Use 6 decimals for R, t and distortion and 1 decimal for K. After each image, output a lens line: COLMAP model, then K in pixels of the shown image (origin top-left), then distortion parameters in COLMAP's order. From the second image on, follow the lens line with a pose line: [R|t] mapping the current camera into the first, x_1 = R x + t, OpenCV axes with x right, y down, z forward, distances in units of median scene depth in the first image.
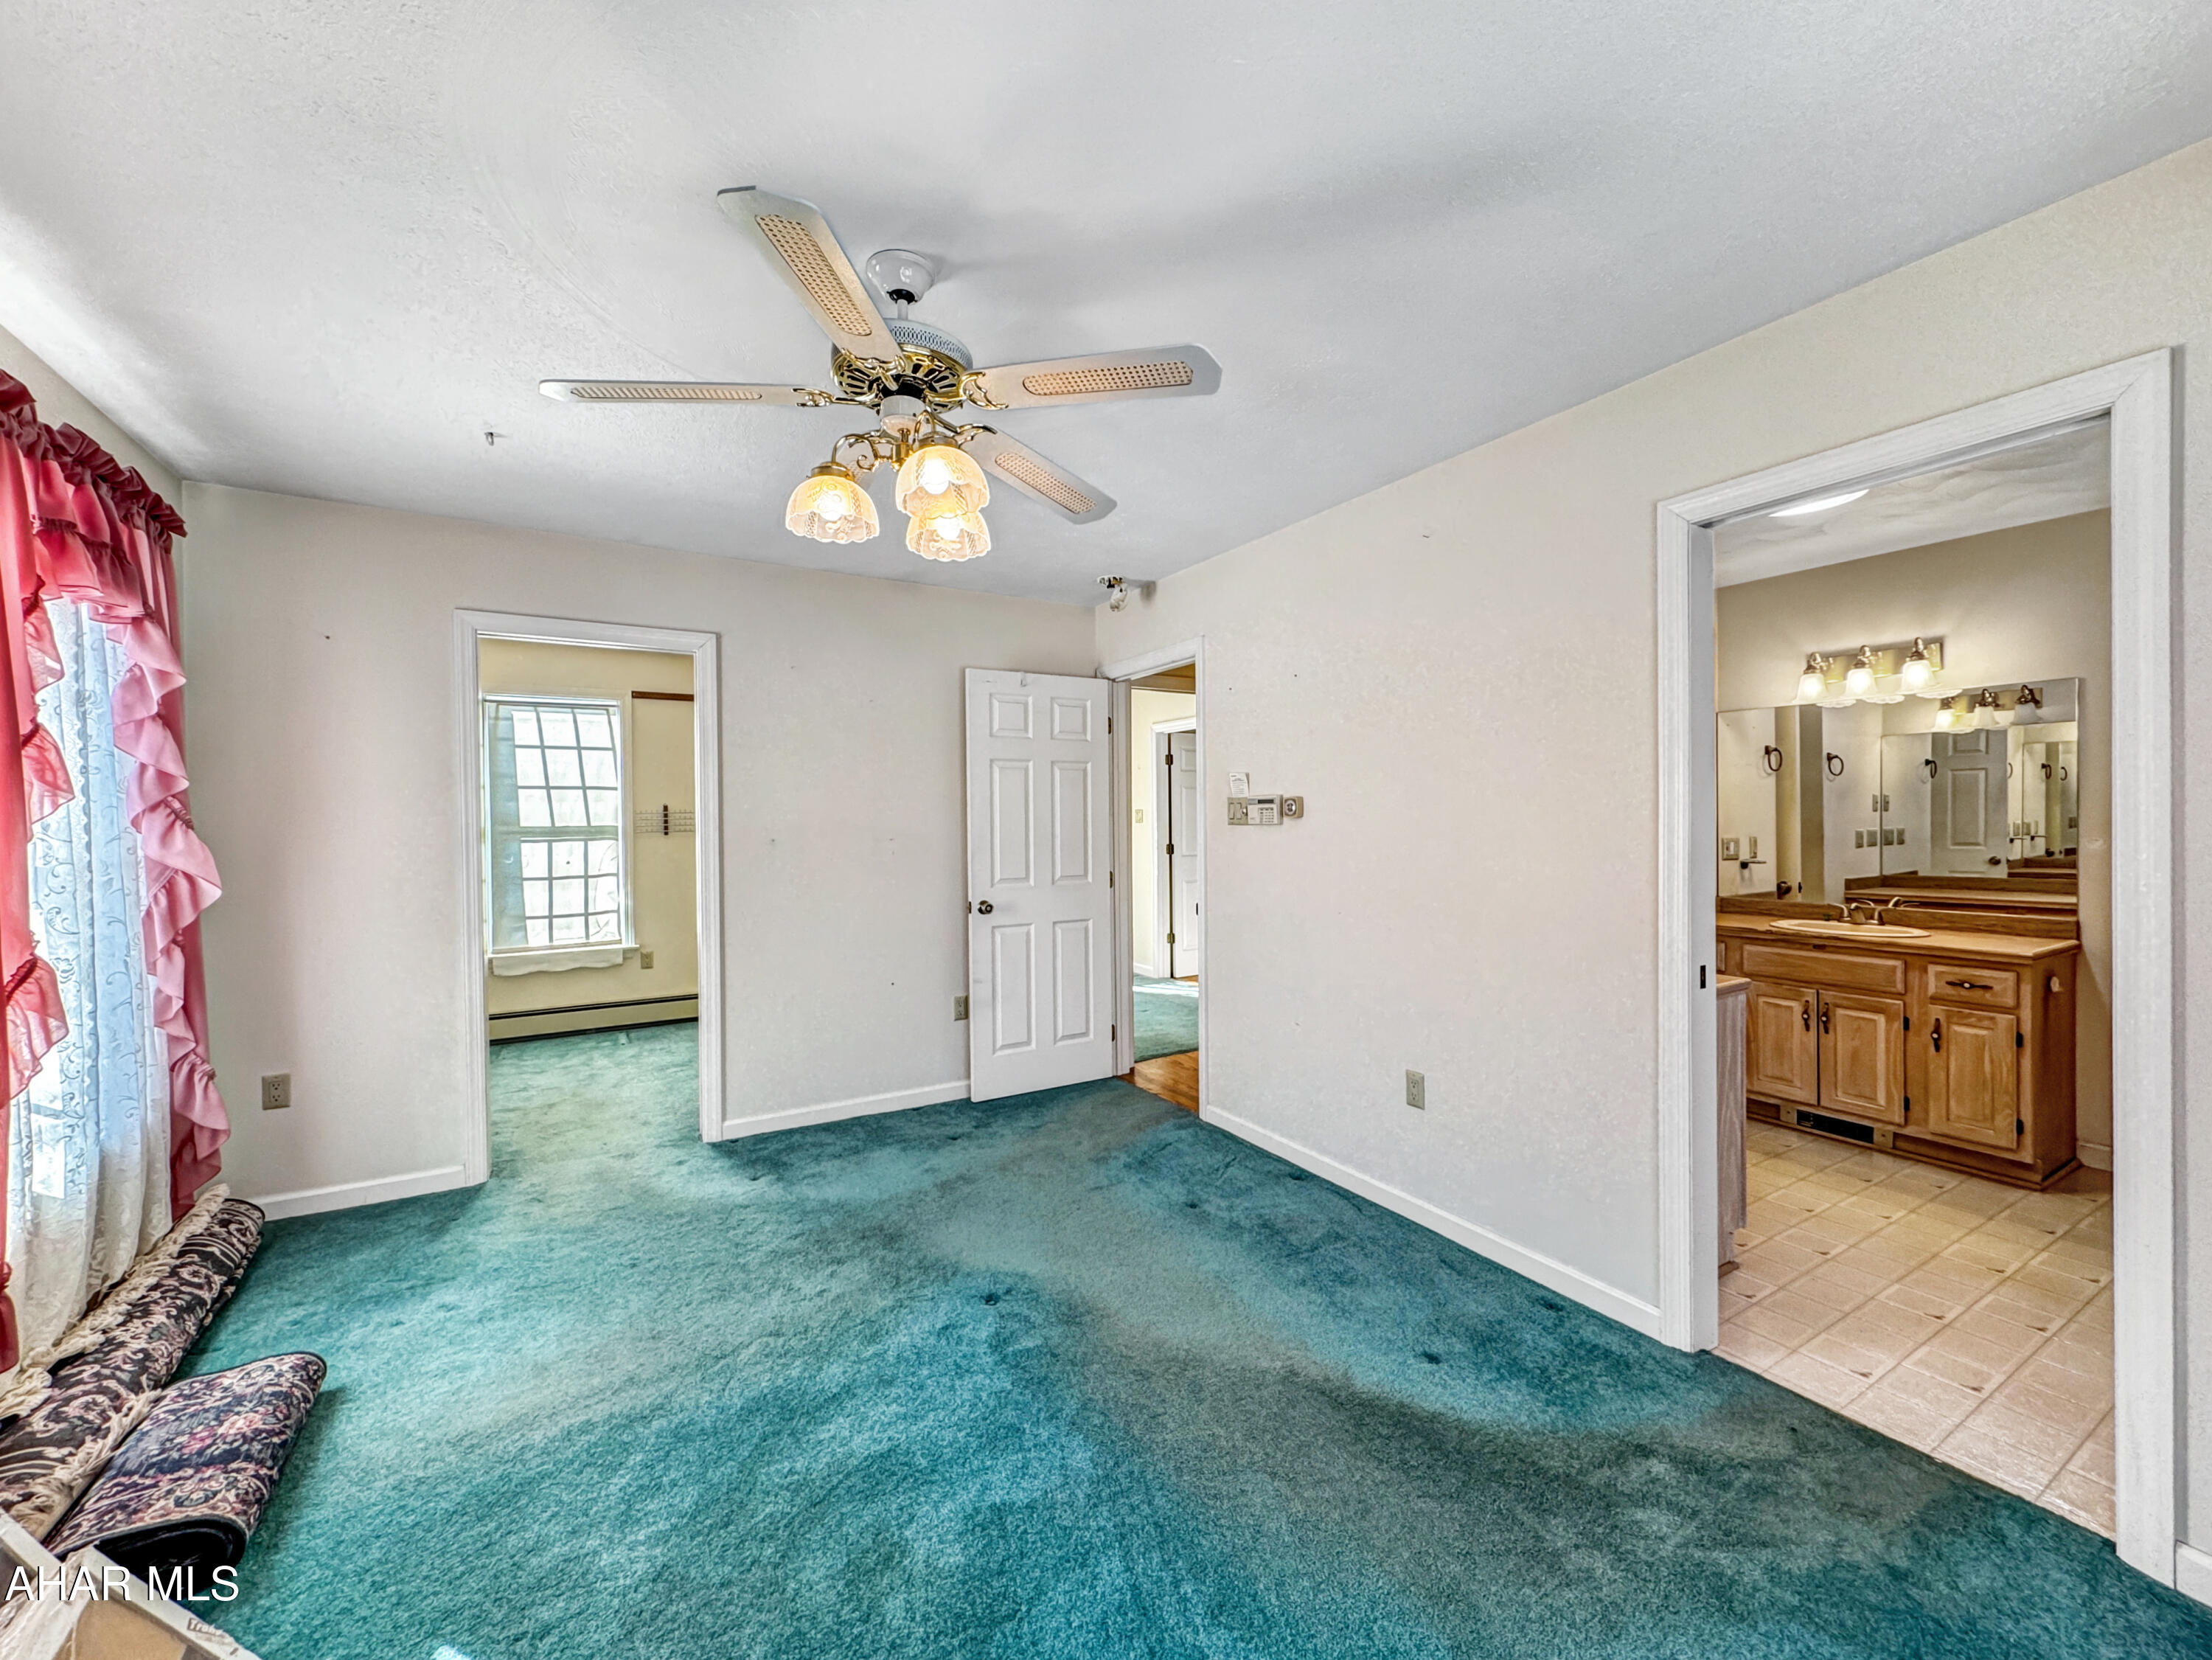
lens RADIAL K [[883.2, 0, 1099.4], [0, 883.2, 828.9], [0, 0, 1]] dist [-0.002245, 0.000042]
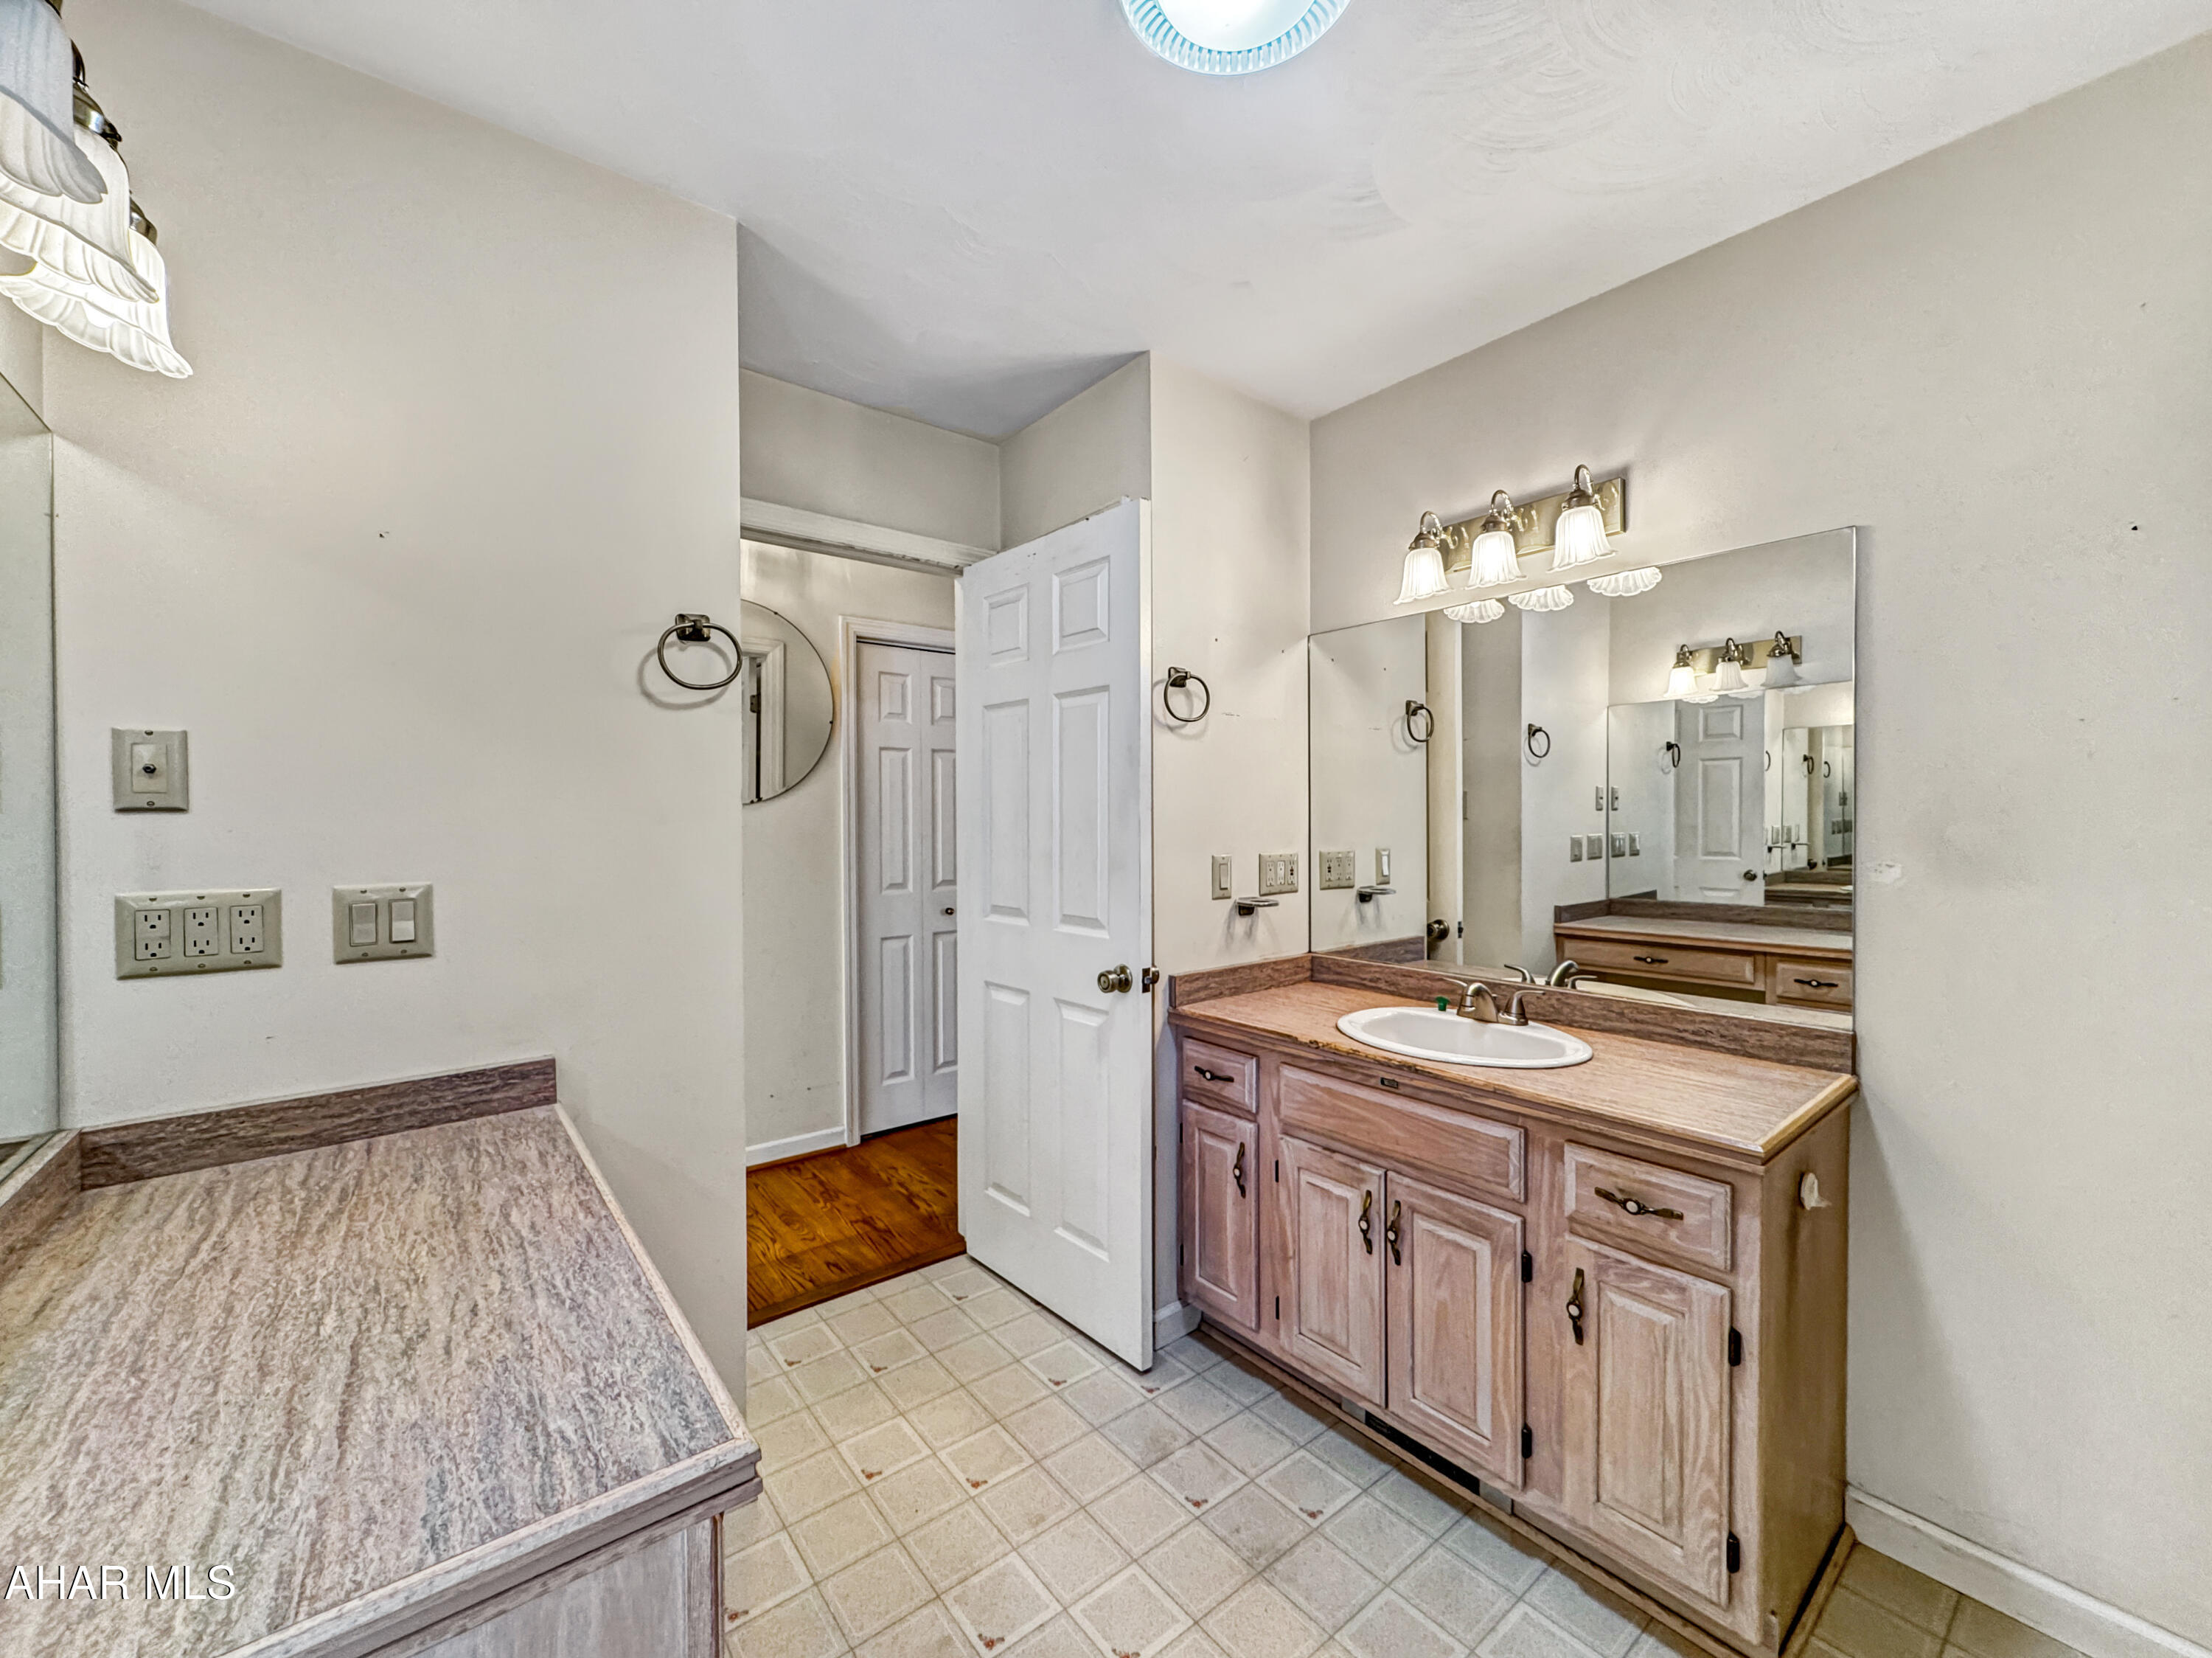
lens RADIAL K [[883.2, 0, 1112.9], [0, 883.2, 829.2], [0, 0, 1]] dist [-0.002245, 0.000042]
pose [[0.988588, 0.005186, 0.150557, 0.586284], [-0.005364, 0.999985, 0.000779, -0.005172], [-0.150551, -0.001578, 0.988601, 0.537649]]
